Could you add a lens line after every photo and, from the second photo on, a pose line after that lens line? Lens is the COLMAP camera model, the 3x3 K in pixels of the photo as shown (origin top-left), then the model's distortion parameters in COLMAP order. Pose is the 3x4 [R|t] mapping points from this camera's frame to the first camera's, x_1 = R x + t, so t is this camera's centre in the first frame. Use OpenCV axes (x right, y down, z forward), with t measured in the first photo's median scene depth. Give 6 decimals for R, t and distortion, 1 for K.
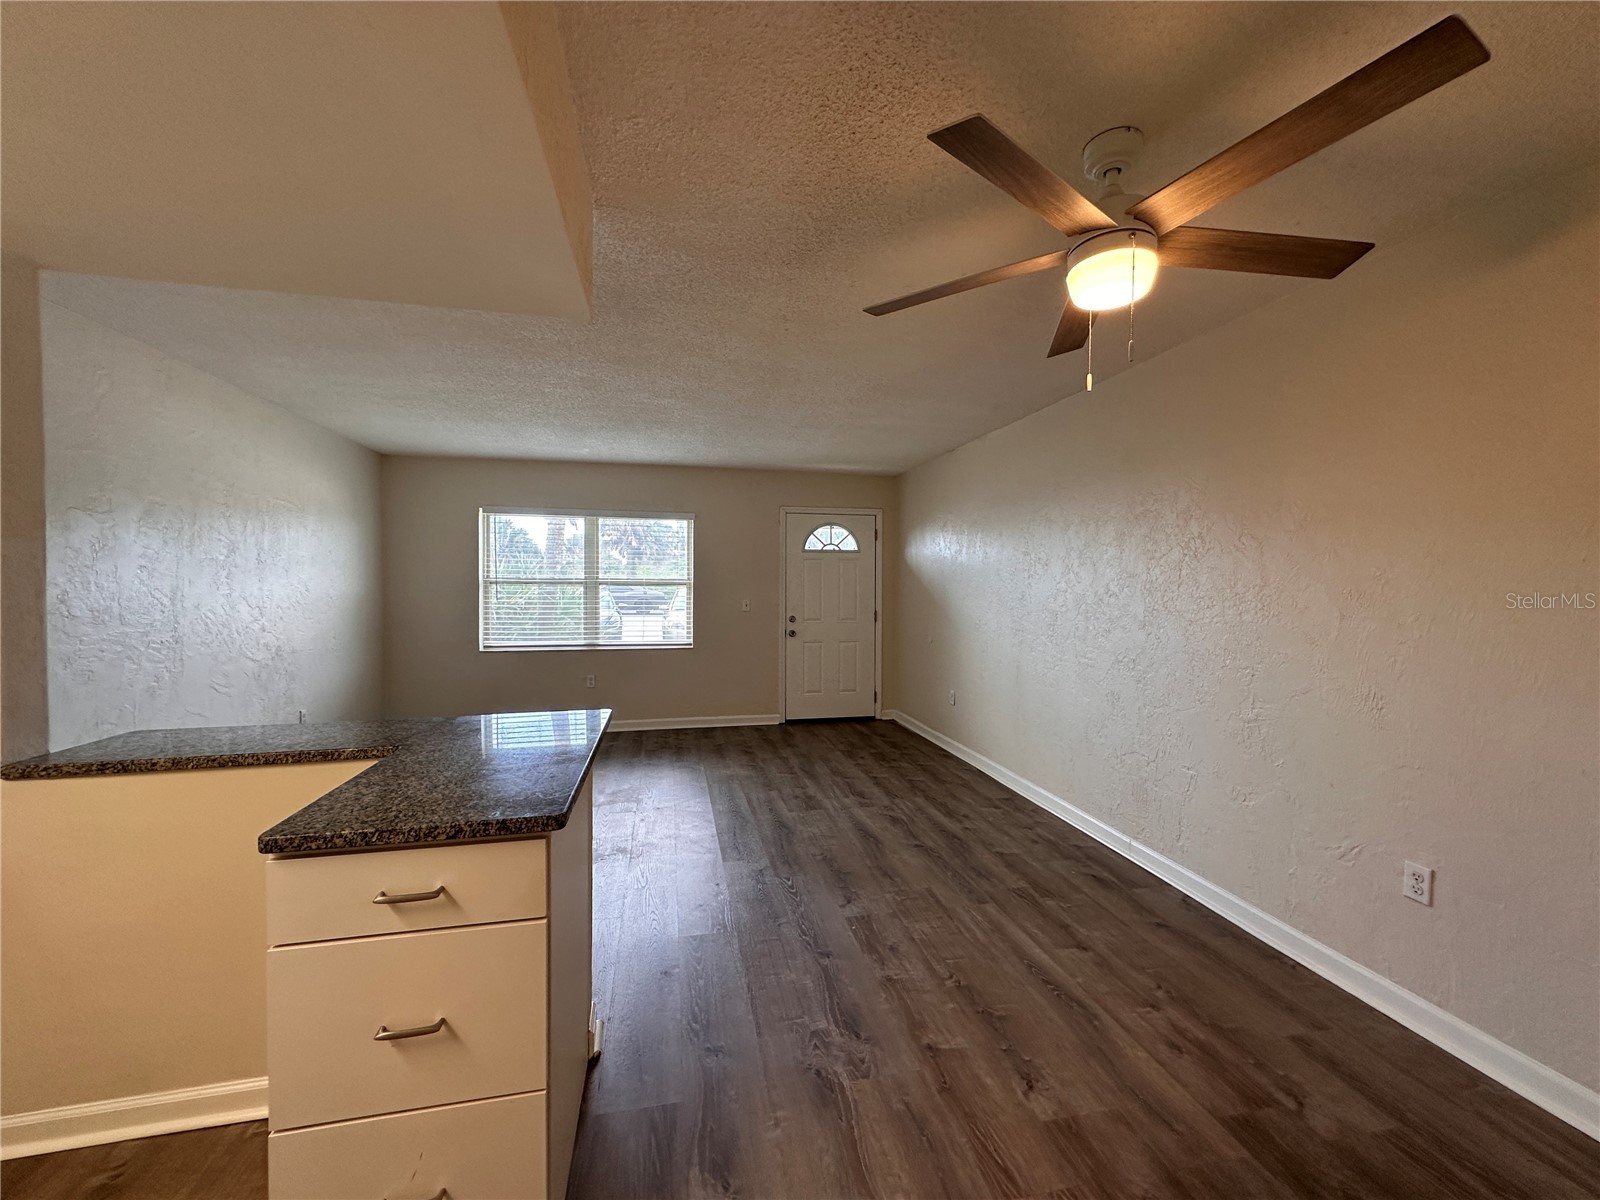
lens RADIAL K [[642.3, 0, 801.1], [0, 642.3, 601.1], [0, 0, 1]] dist [0.008620, -0.000927]
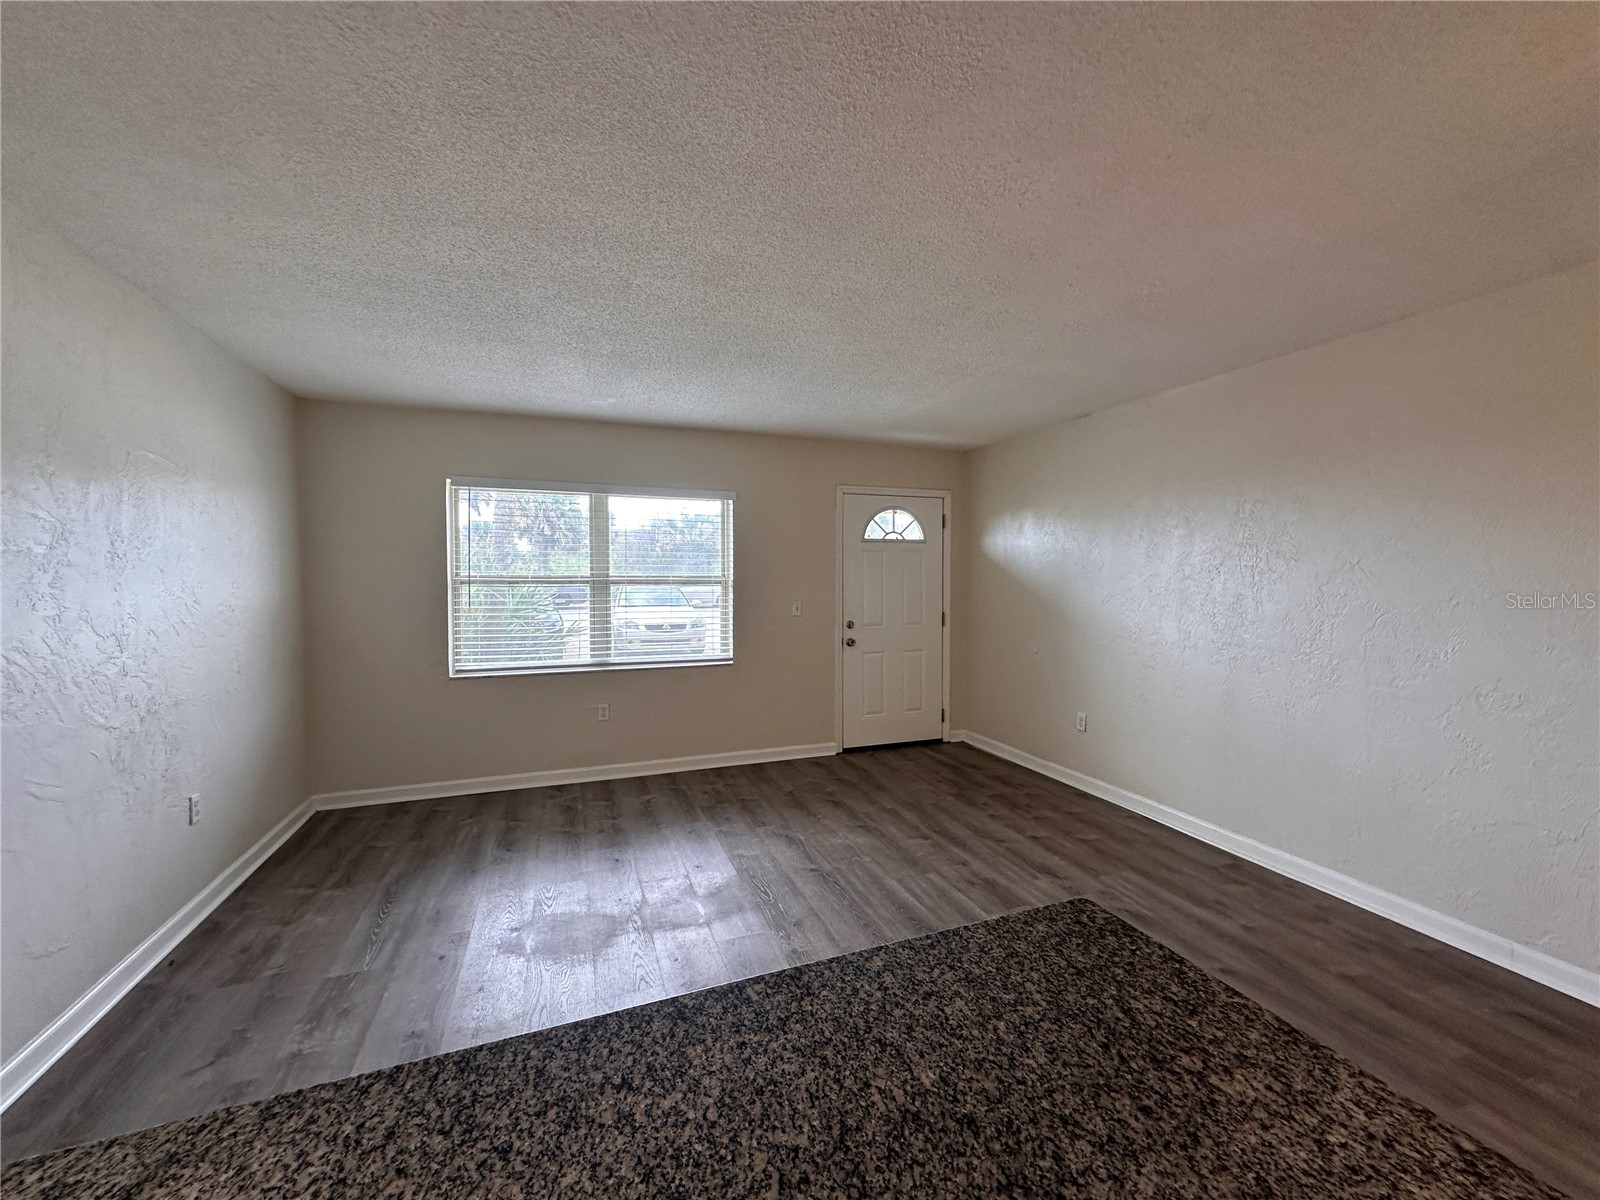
lens RADIAL K [[642.3, 0, 801.1], [0, 642.3, 601.1], [0, 0, 1]] dist [0.008620, -0.000927]
pose [[0.989446, -0.009674, 0.144580, -0.239030], [0.007252, 0.999825, 0.017267, -0.019977], [-0.144722, -0.016036, 0.989342, 0.256467]]
